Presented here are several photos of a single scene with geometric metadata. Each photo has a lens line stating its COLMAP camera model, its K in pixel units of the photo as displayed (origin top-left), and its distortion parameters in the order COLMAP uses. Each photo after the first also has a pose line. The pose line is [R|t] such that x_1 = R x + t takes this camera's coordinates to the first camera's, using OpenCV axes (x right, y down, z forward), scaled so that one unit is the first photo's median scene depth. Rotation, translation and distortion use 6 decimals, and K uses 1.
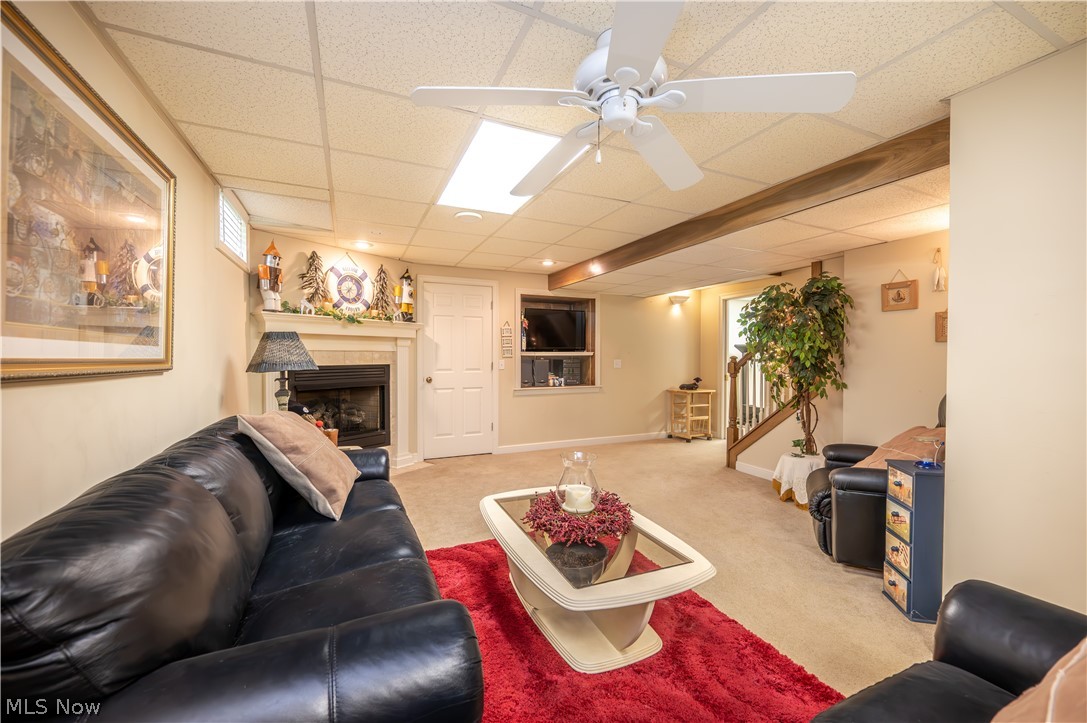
lens RADIAL K [[431.5, 0, 544.2], [0, 431.5, 360.2], [0, 0, 1]] dist [-0.001773, -0.000060]
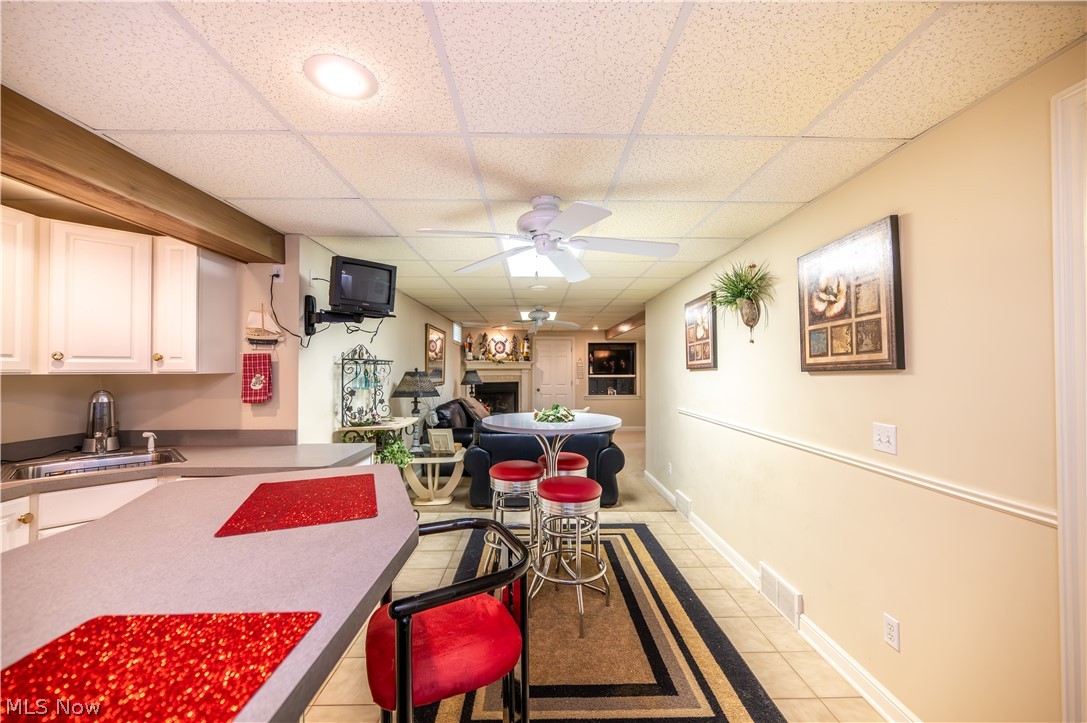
lens RADIAL K [[431.5, 0, 544.2], [0, 431.5, 360.2], [0, 0, 1]] dist [-0.001773, -0.000060]
pose [[0.920626, -0.010682, -0.390300, 0.607836], [-0.001512, 0.999521, -0.030922, -0.032067], [0.390444, 0.029058, 0.920168, -0.922773]]
